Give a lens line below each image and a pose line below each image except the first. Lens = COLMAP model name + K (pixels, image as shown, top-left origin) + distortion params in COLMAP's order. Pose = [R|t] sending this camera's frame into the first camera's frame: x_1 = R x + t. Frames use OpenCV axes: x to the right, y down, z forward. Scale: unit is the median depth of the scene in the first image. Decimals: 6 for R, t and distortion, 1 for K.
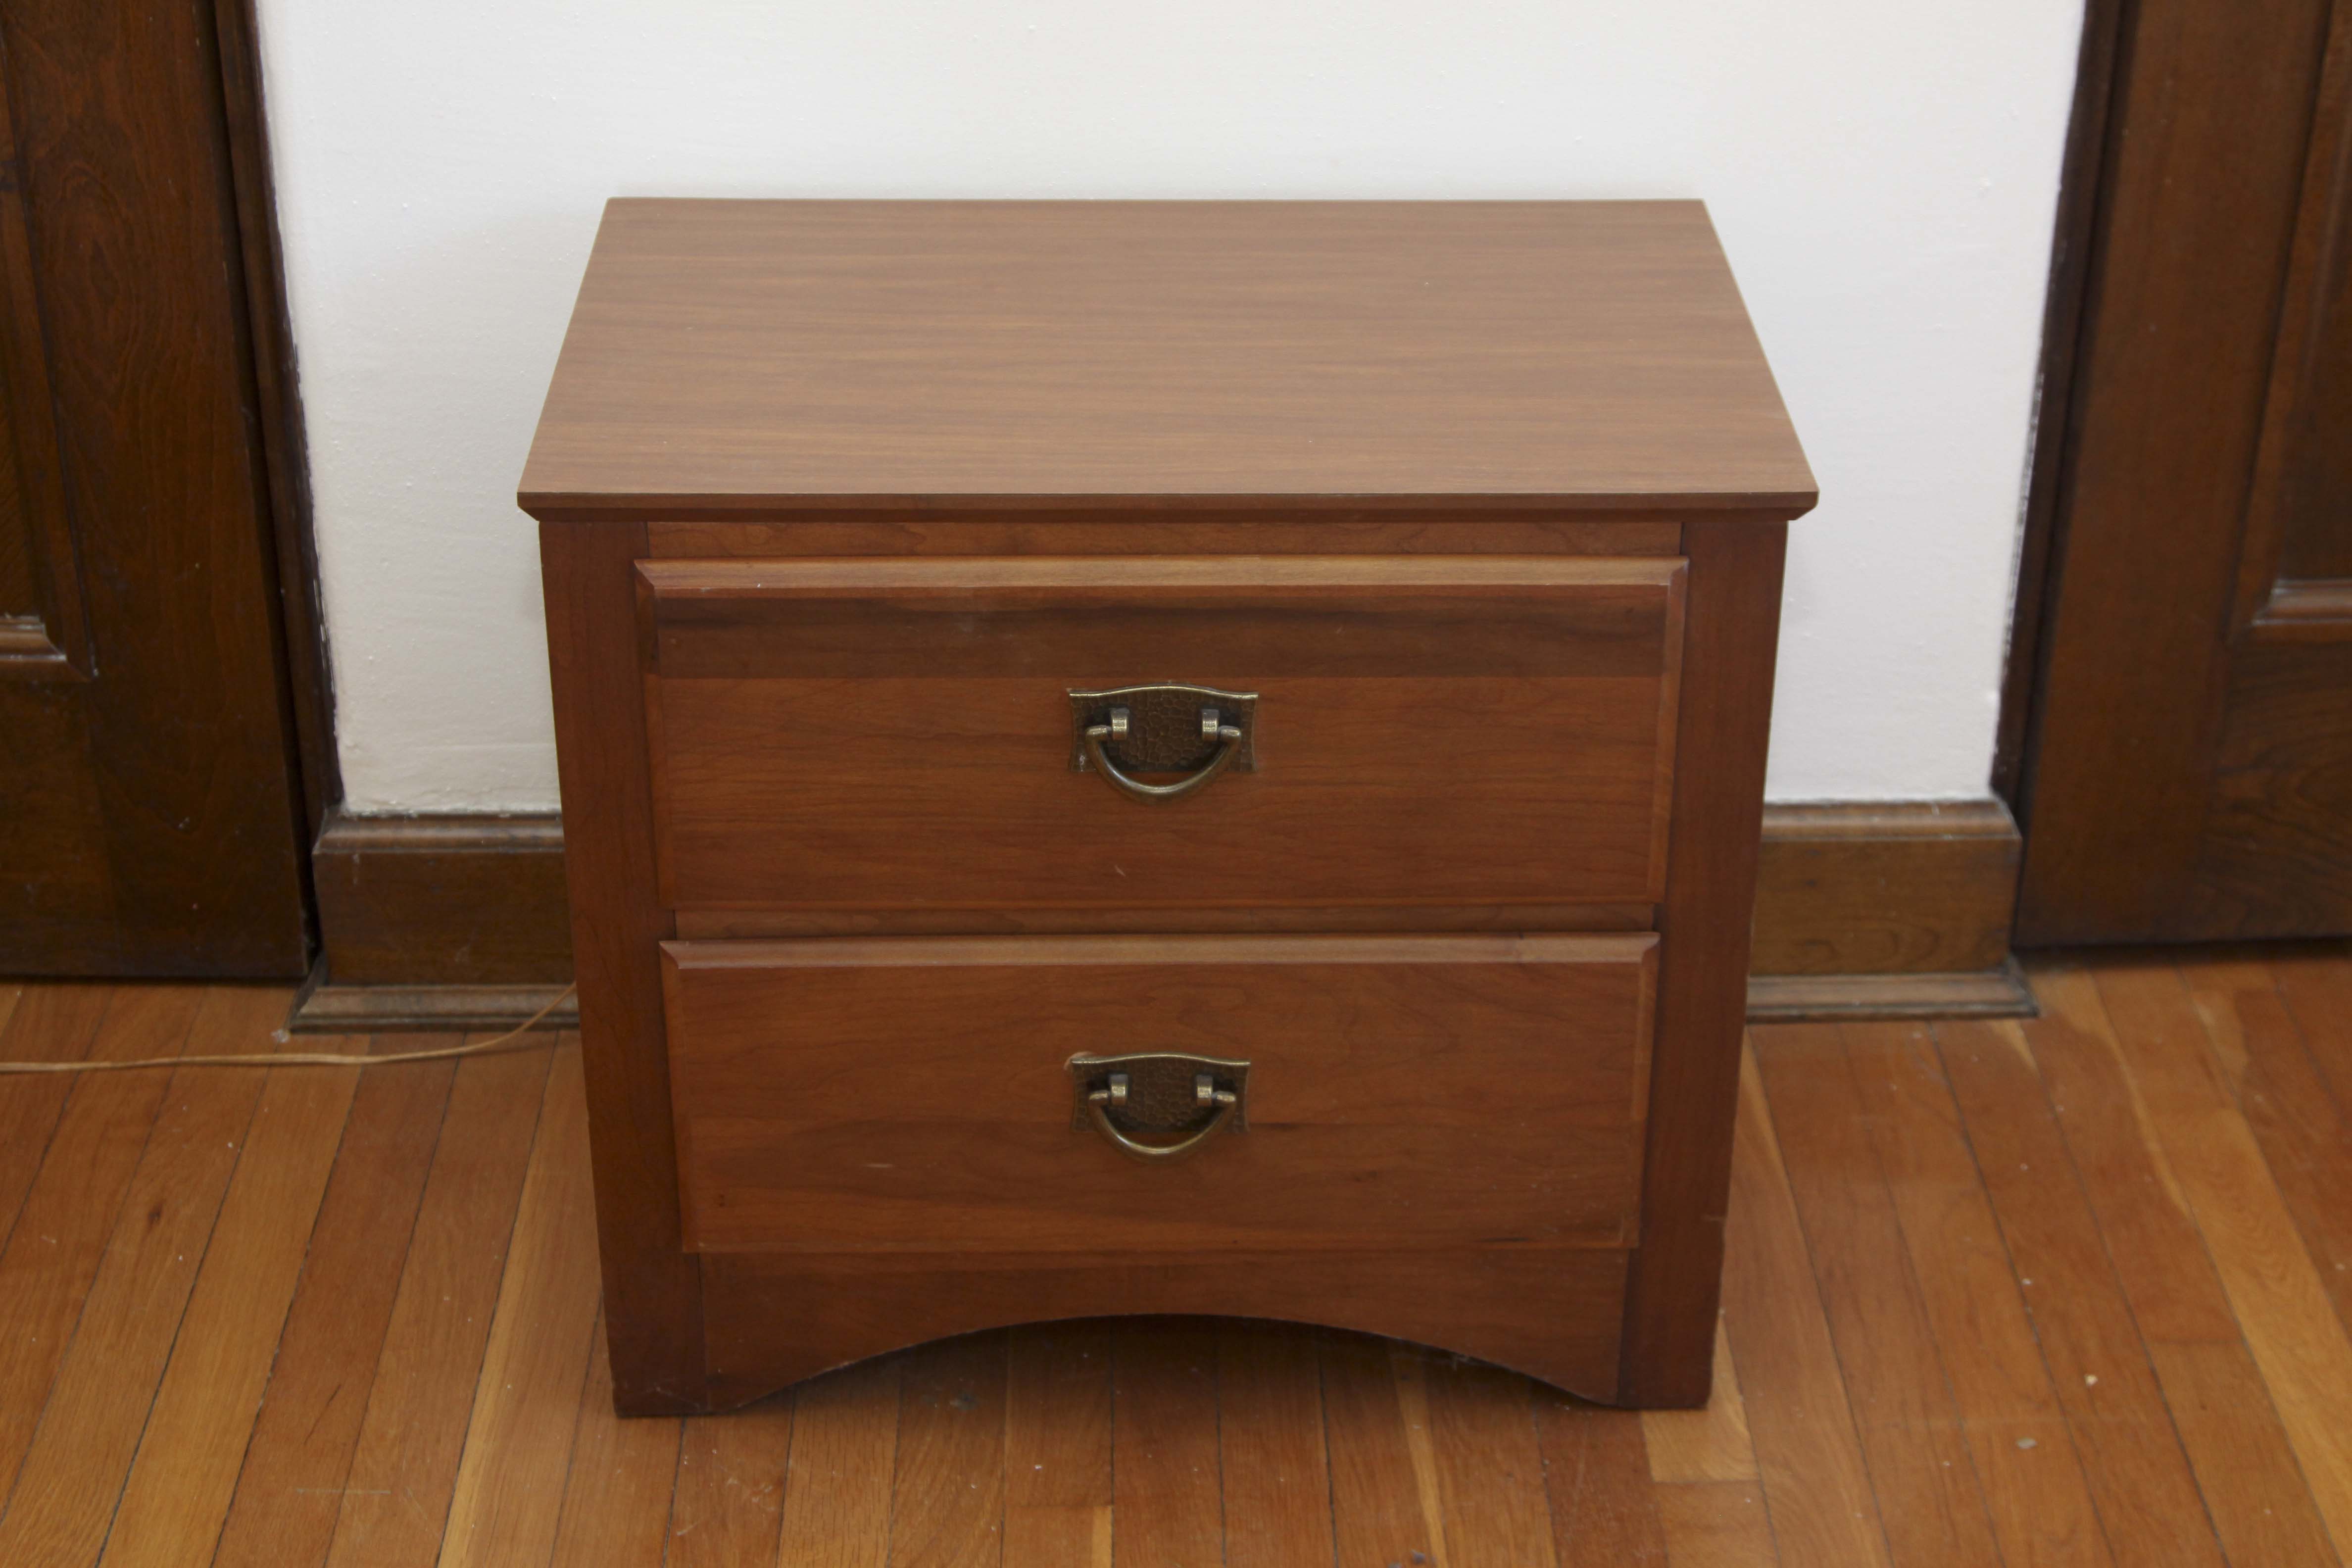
lens RADIAL K [[3814.7, 0, 1194.2], [0, 3814.7, 742.6], [0, 0, 1]] dist [0.006828, 0.000000]
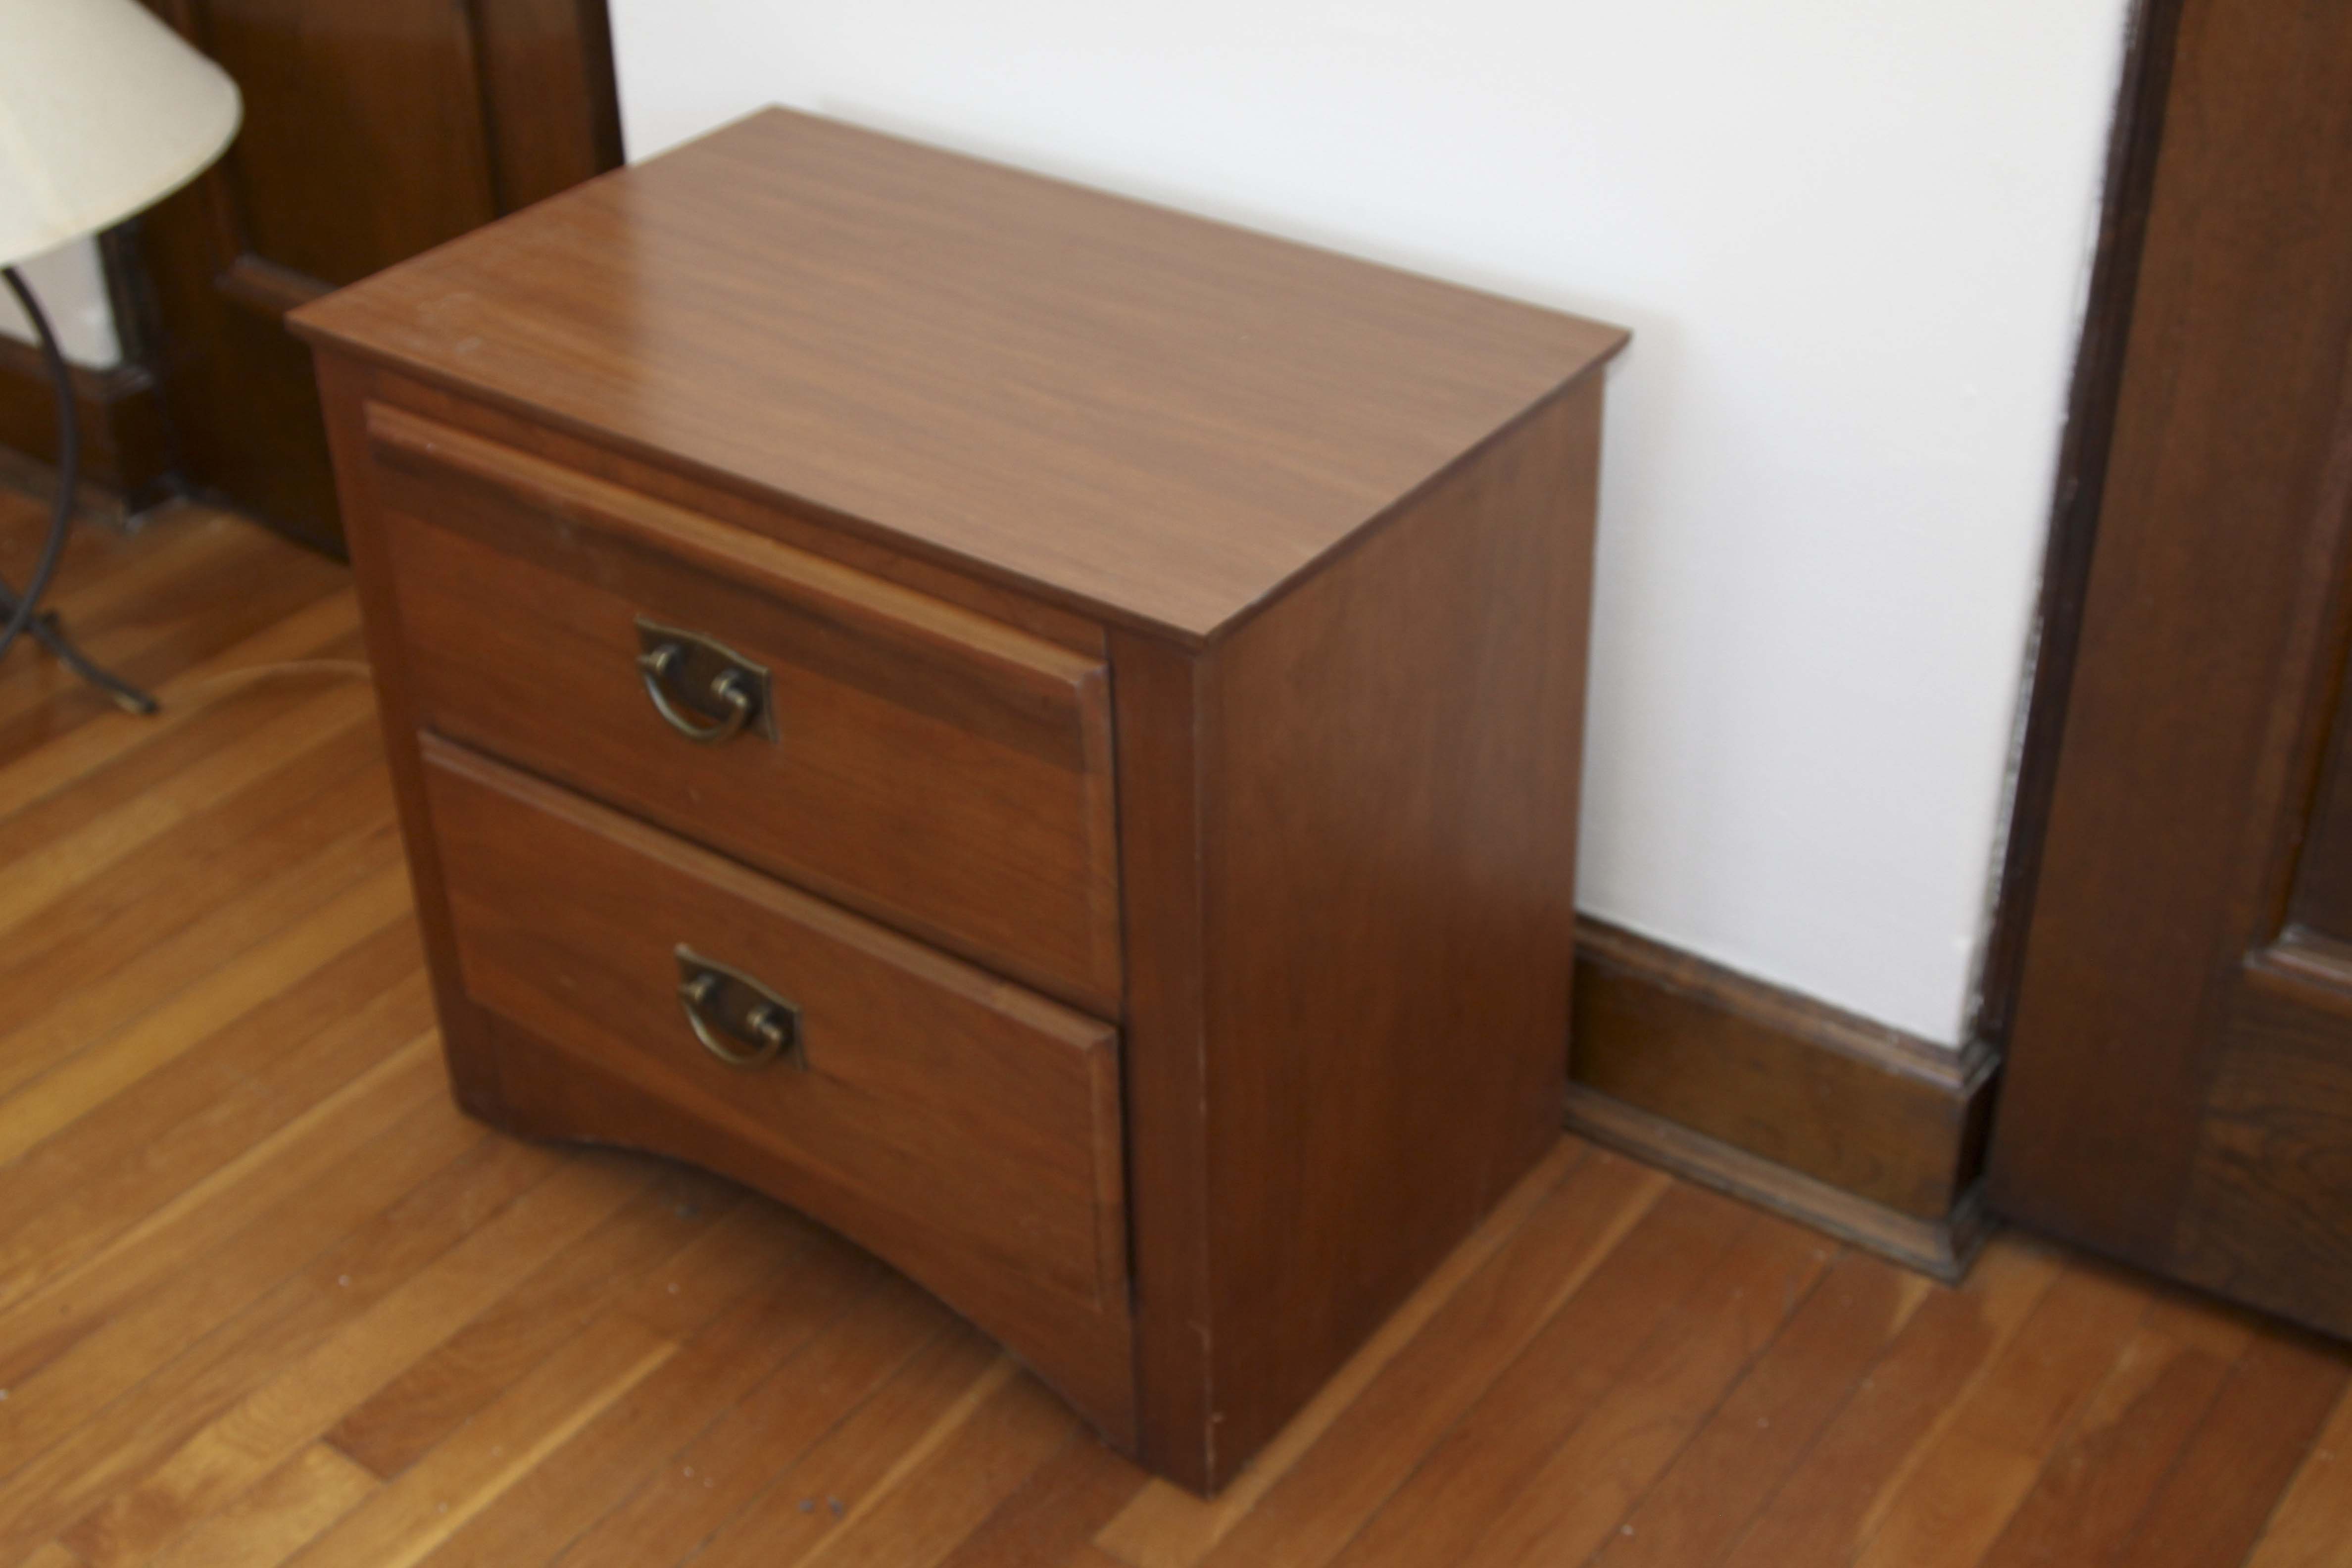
lens RADIAL K [[3076.1, 0, 1194.9], [0, 3076.1, 766.6], [0, 0, 1]] dist [-0.075055, 0.000000]
pose [[0.798221, 0.307462, -0.517988, 0.496894], [-0.269437, 0.951345, 0.149486, -0.130164], [0.538746, 0.020242, 0.842225, 0.322876]]
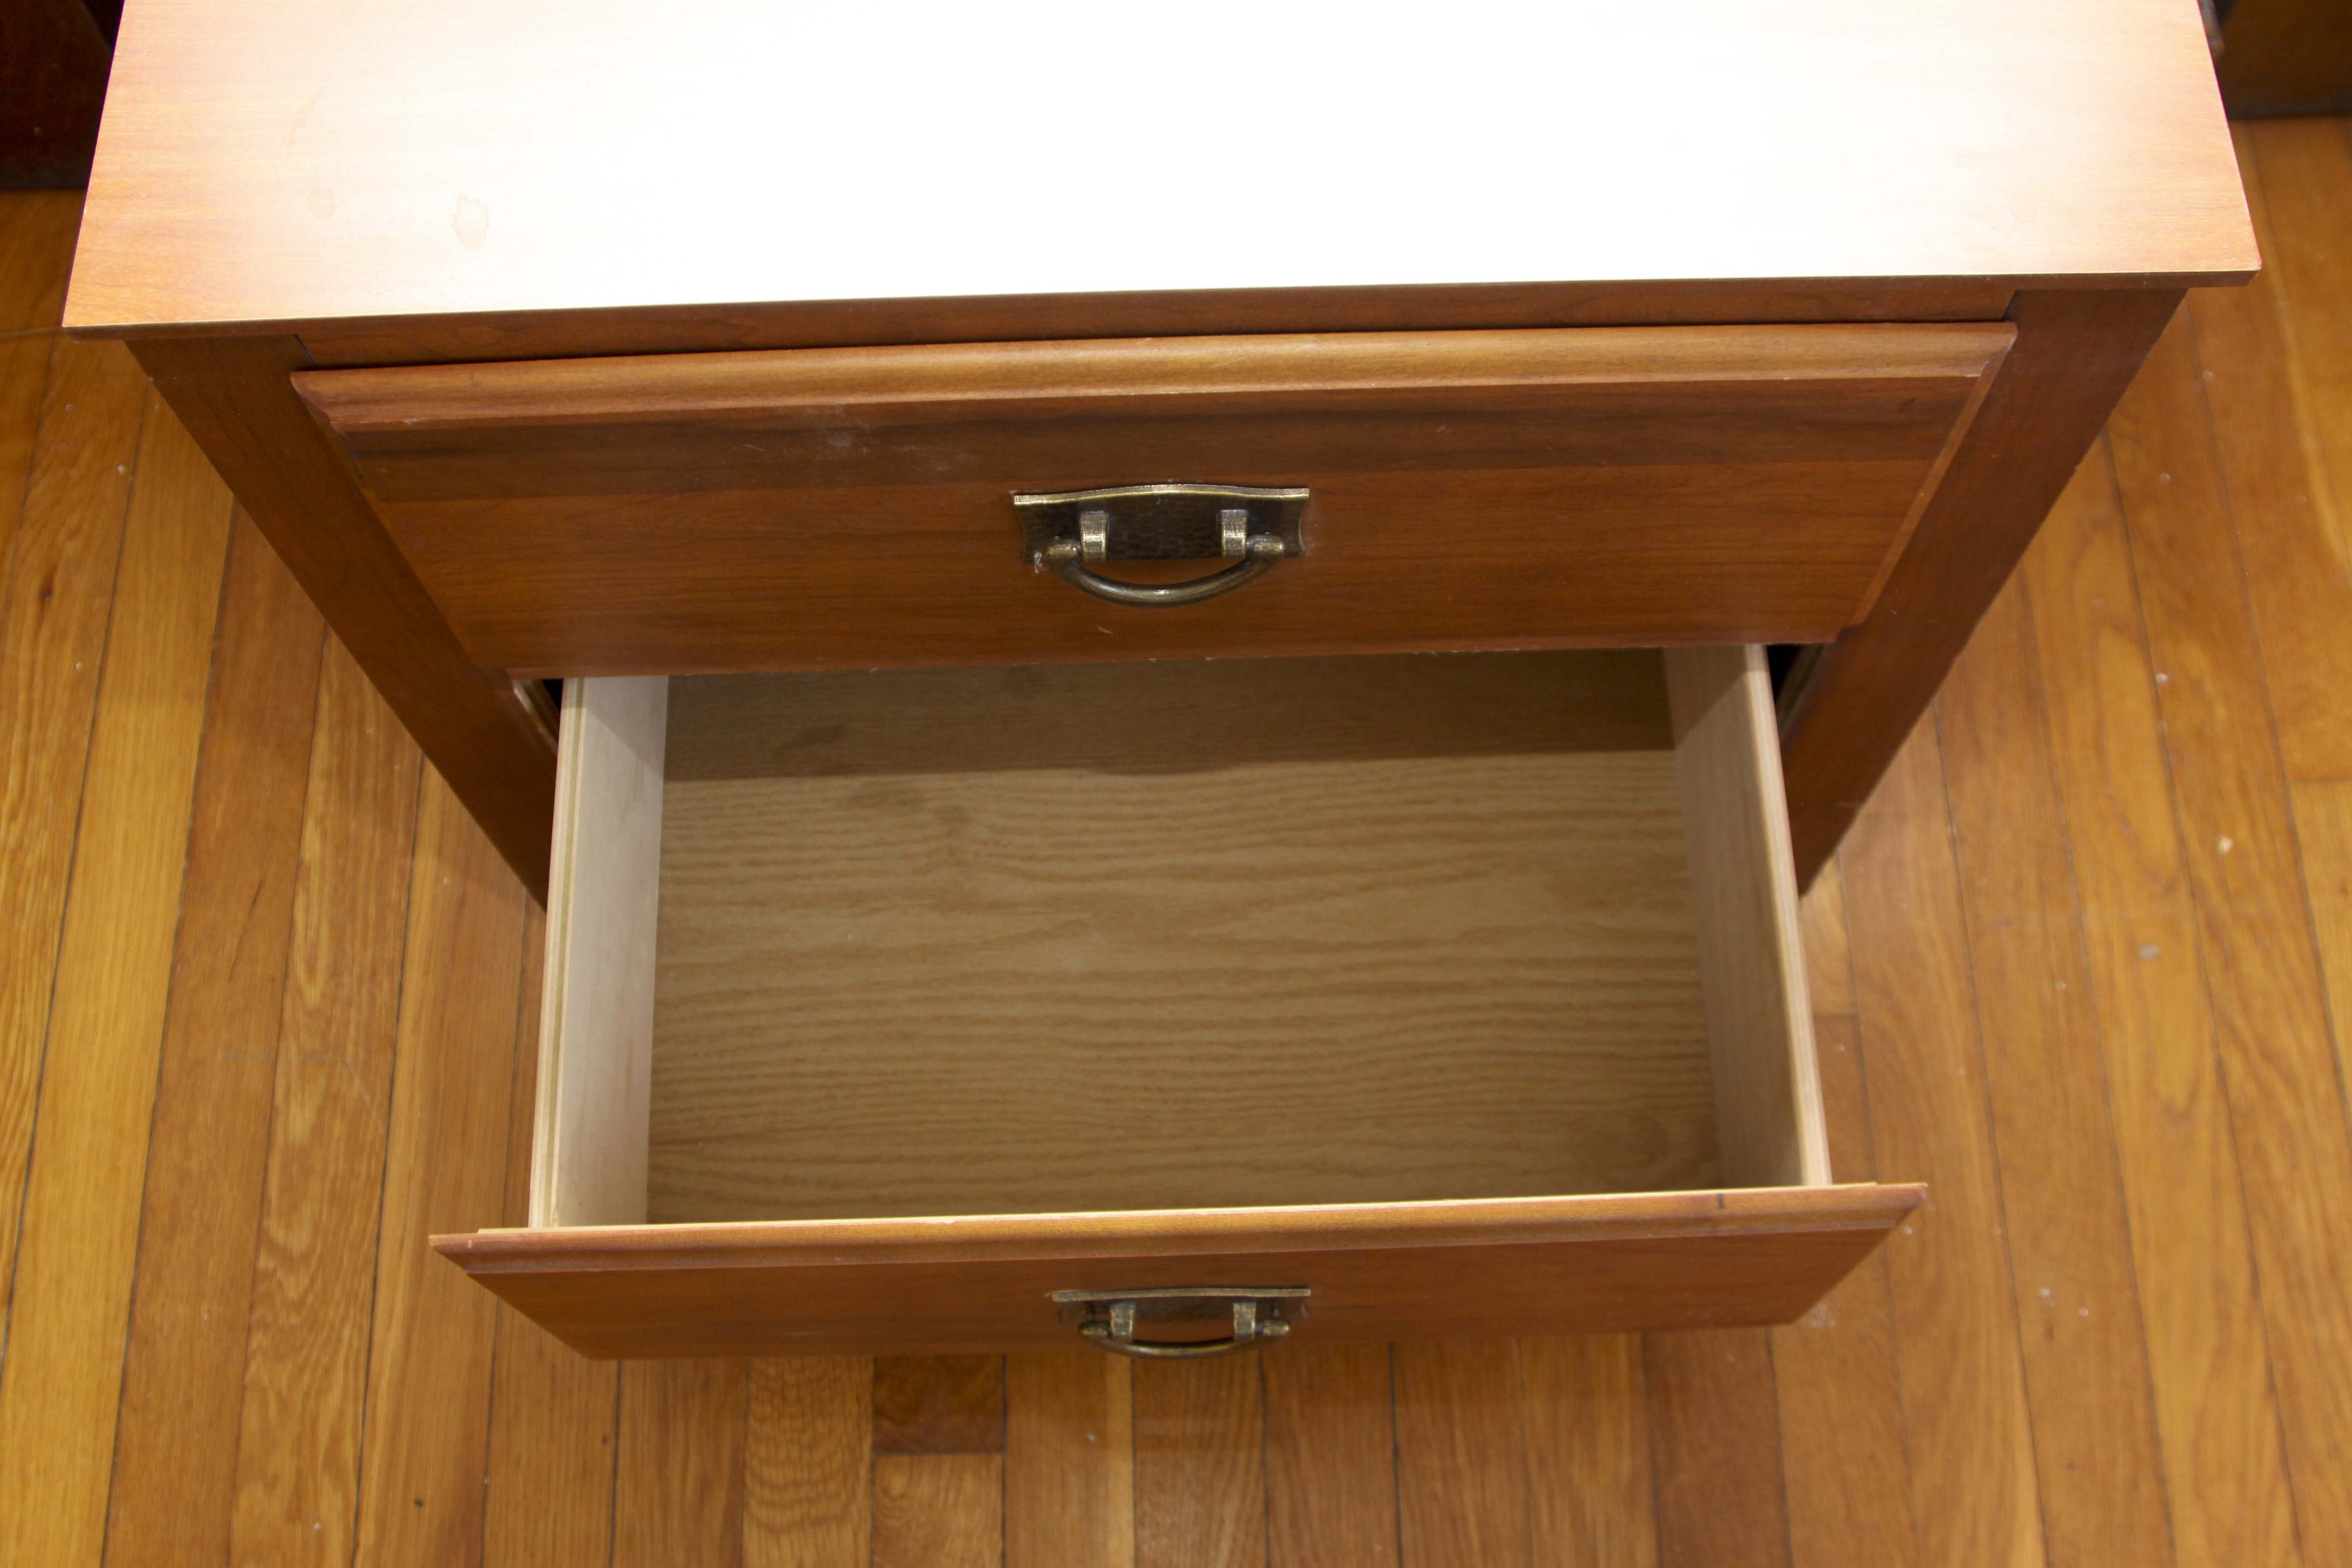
lens RADIAL K [[2488.4, 0, 1190.0], [0, 2488.4, 805.5], [0, 0, 1]] dist [-0.117177, 0.000000]
pose [[0.999889, -0.008034, -0.012543, 0.000813], [0.014181, 0.771162, 0.636481, -0.210783], [0.004560, -0.636588, 0.771191, 0.581967]]
